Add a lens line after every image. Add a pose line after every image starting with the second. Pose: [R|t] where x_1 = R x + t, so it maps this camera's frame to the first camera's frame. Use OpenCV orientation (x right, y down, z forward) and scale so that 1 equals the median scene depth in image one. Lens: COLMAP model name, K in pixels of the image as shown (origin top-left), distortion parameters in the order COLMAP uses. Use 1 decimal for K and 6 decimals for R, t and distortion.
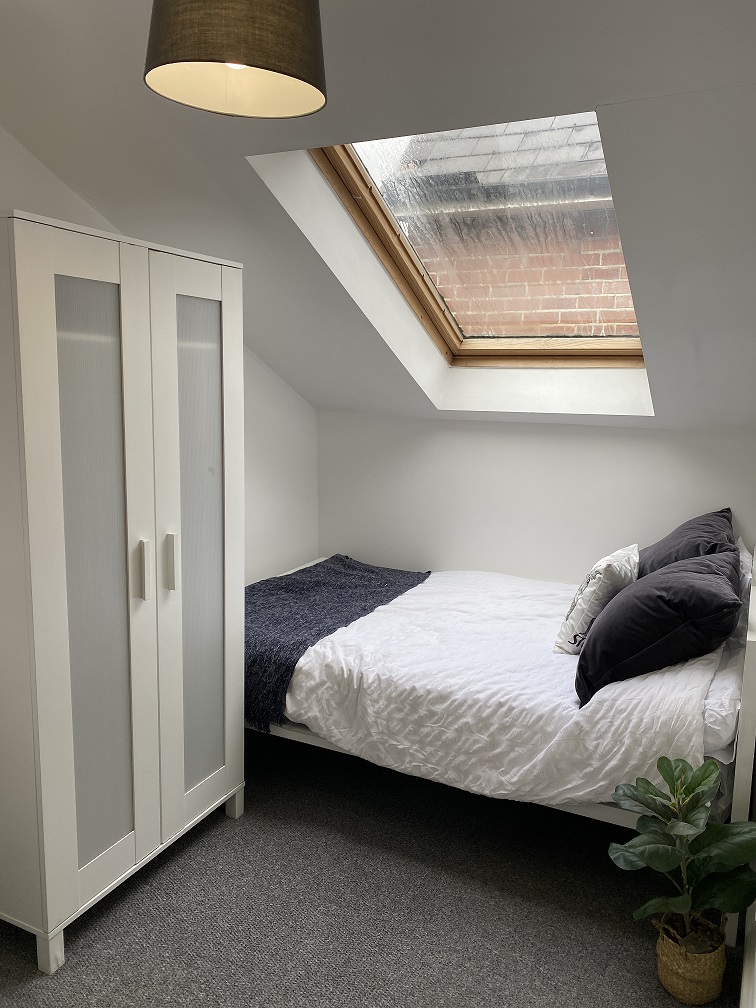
lens RADIAL K [[773.8, 0, 378.0], [0, 773.8, 504.0], [0, 0, 1]] dist [0.057087, -0.053449]
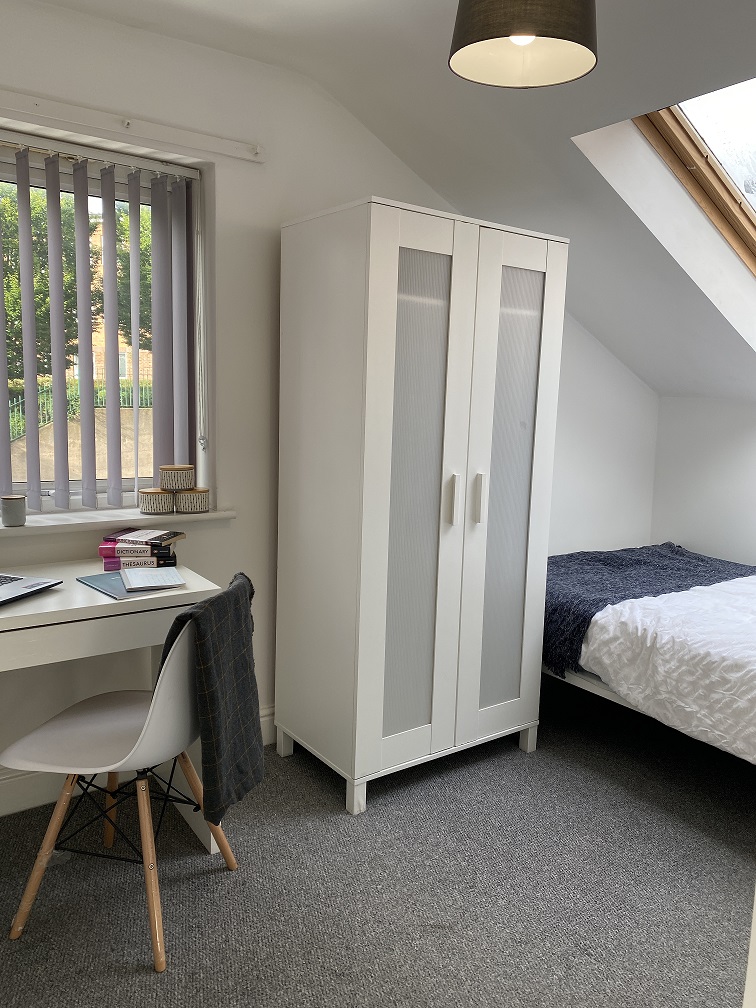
lens RADIAL K [[769.4, 0, 388.8], [0, 769.4, 501.7], [0, 0, 1]] dist [0.076158, -0.094349]
pose [[0.889128, 0.072994, -0.451800, 0.117812], [-0.089004, 0.995929, -0.014253, 0.095679], [0.448921, 0.052885, 0.892005, -0.071835]]
